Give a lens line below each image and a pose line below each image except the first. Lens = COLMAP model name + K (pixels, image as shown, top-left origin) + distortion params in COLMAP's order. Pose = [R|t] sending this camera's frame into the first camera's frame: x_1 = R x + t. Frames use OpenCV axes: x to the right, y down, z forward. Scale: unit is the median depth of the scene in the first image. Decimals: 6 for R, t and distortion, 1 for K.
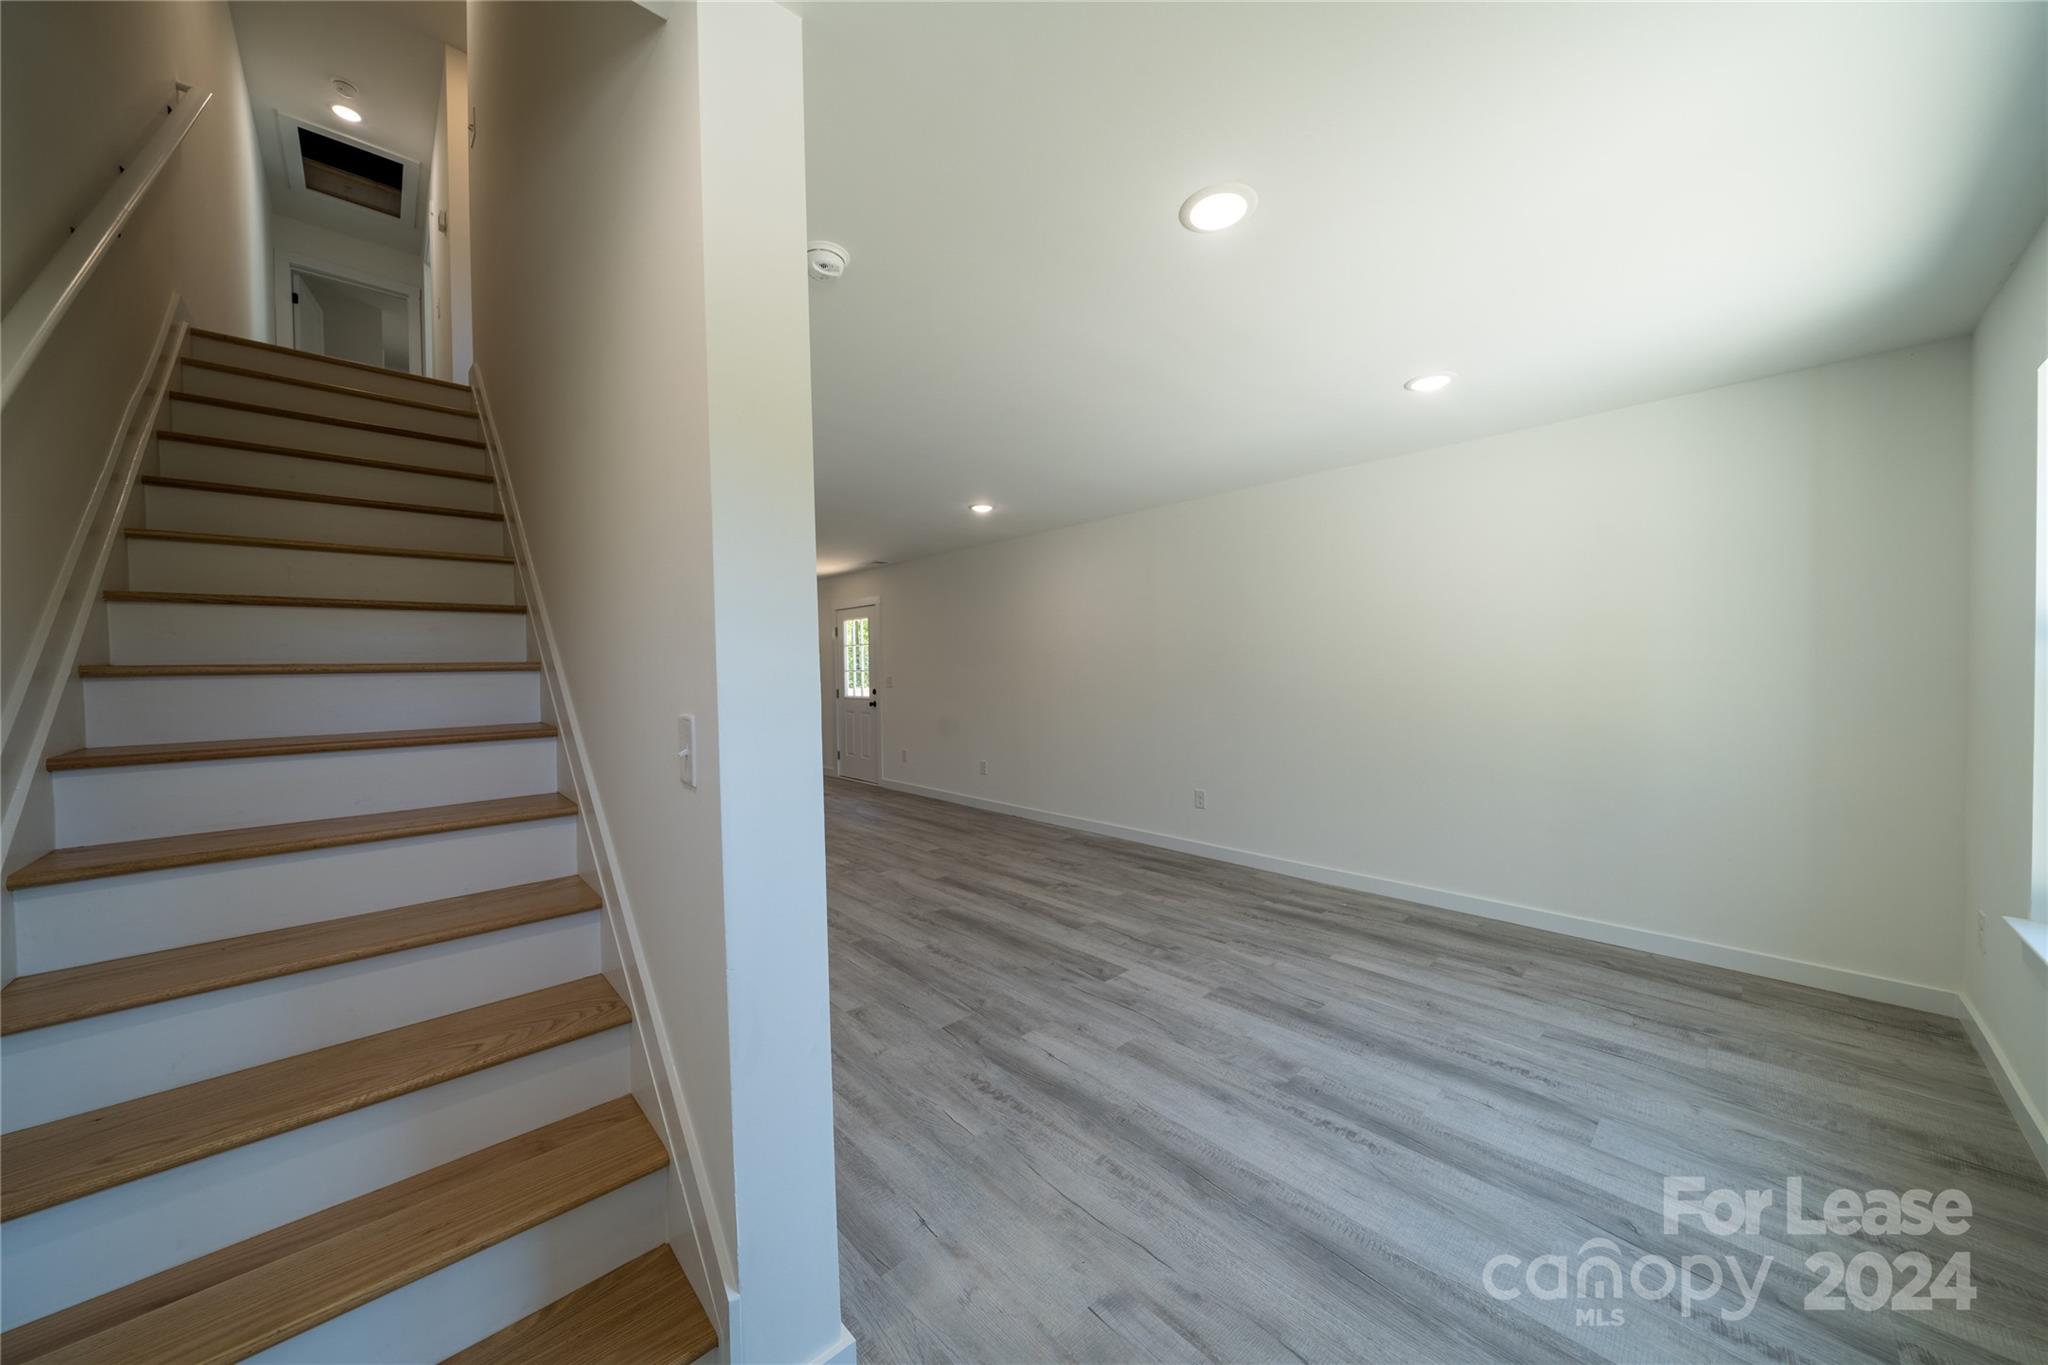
lens RADIAL K [[705.6, 0, 1008.2], [0, 705.6, 679.6], [0, 0, 1]] dist [-0.005798, -0.000283]
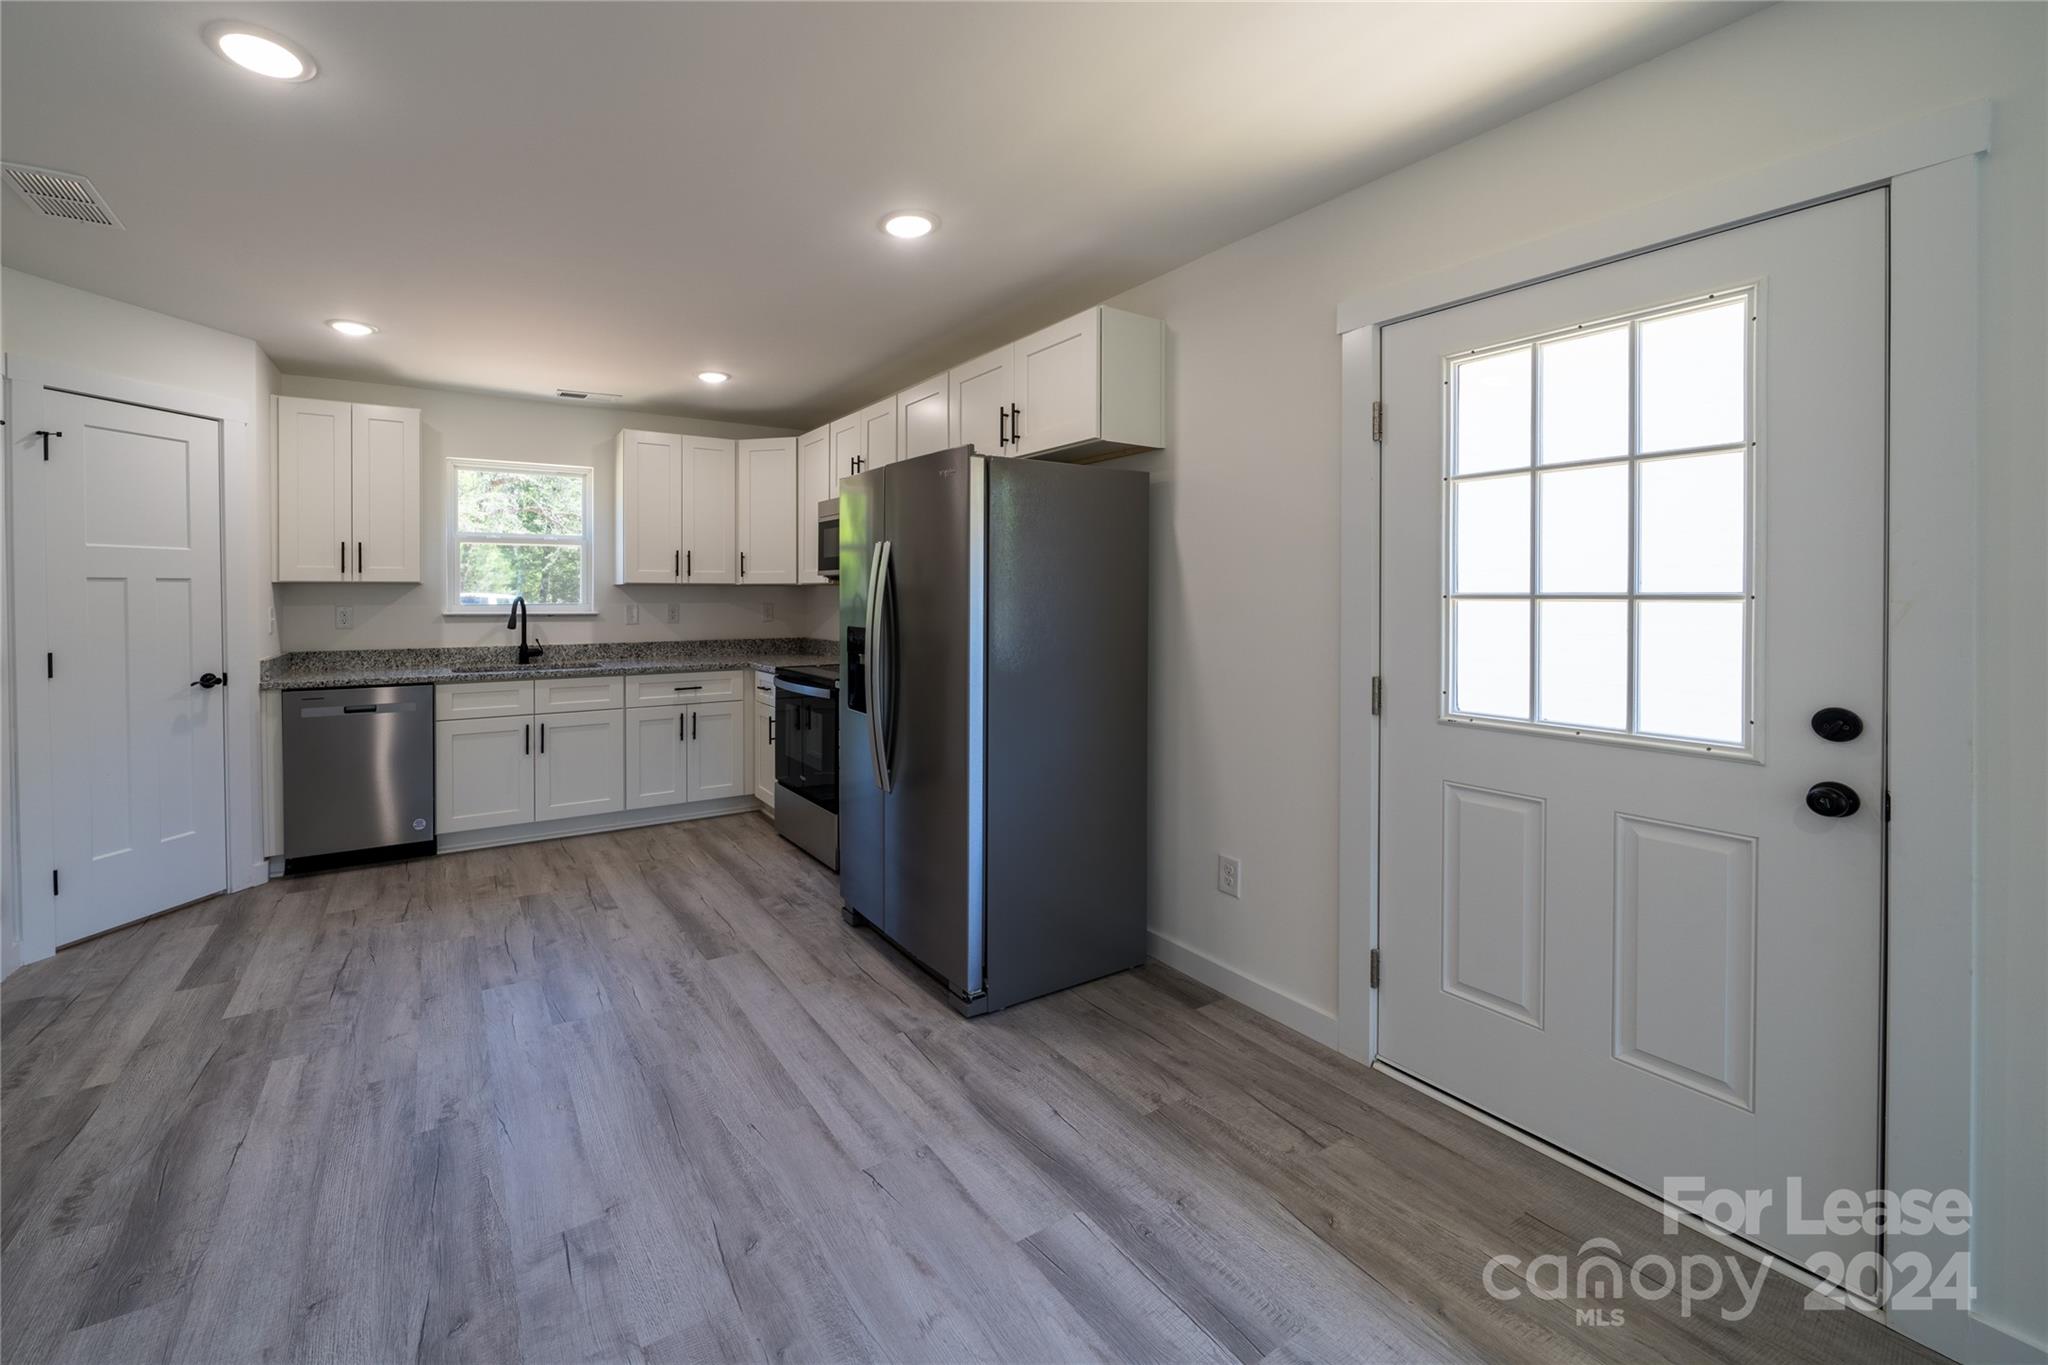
lens RADIAL K [[813.6, 0, 898.7], [0, 813.6, 600.2], [0, 0, 1]] dist [-0.004813, -0.001584]
pose [[0.972470, 0.013361, -0.232645, -0.912859], [-0.015975, 0.999829, -0.009355, -0.016505], [0.232480, 0.012814, 0.972517, 1.960256]]
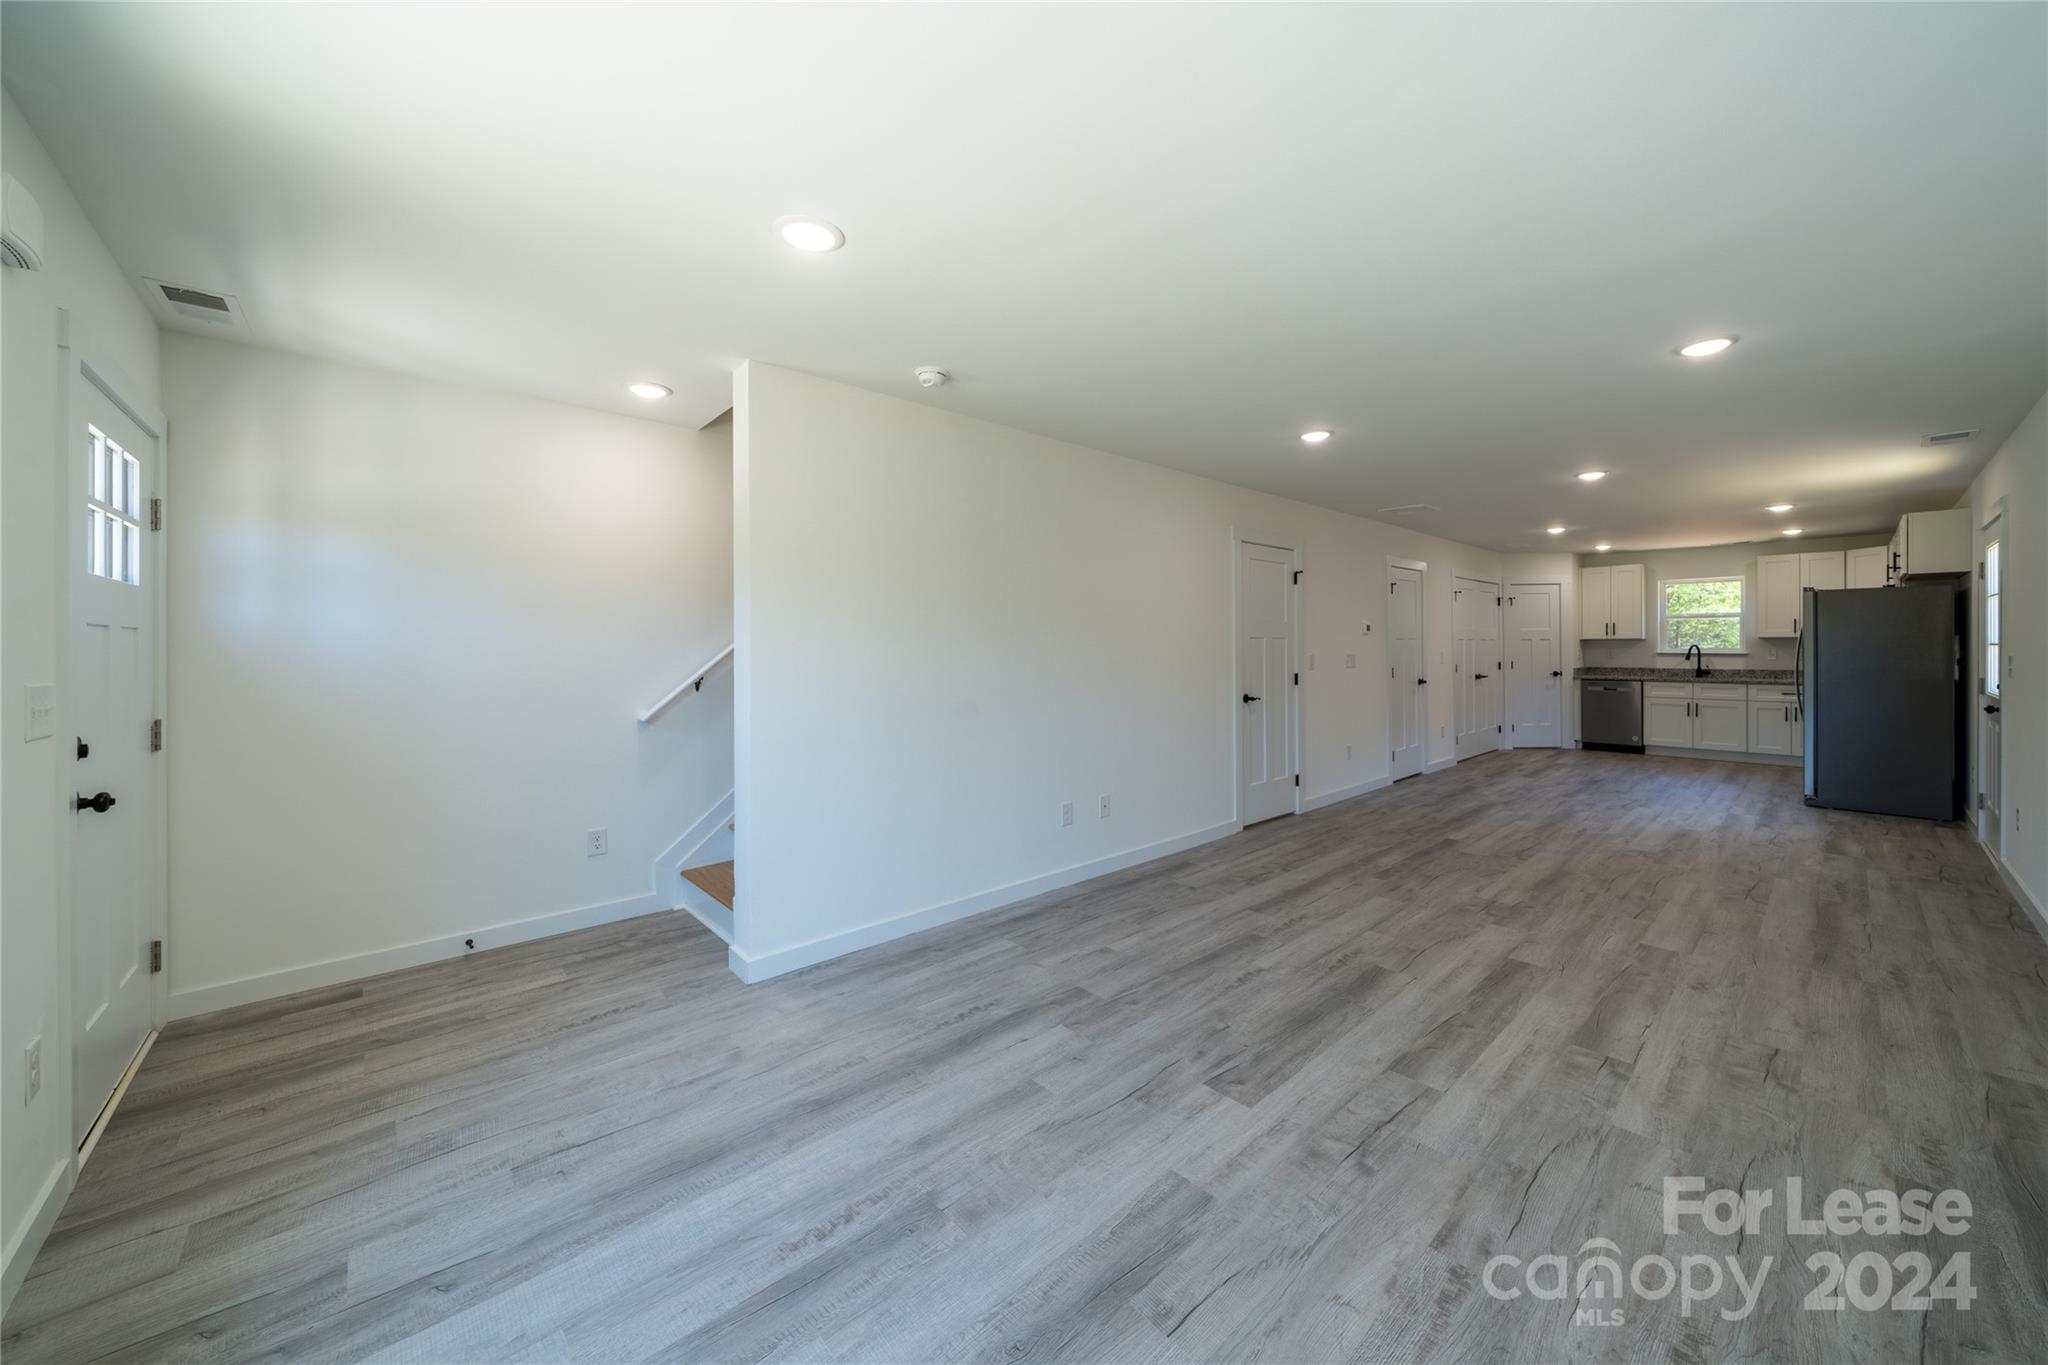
lens RADIAL K [[747.8, 0, 1043.3], [0, 747.8, 647.2], [0, 0, 1]] dist [-0.009687, 0.000989]
pose [[-0.008747, 0.013479, -0.999871, 0.863969], [-0.014986, 0.999795, 0.013609, -0.017627], [0.999849, 0.015103, -0.008543, 0.822574]]
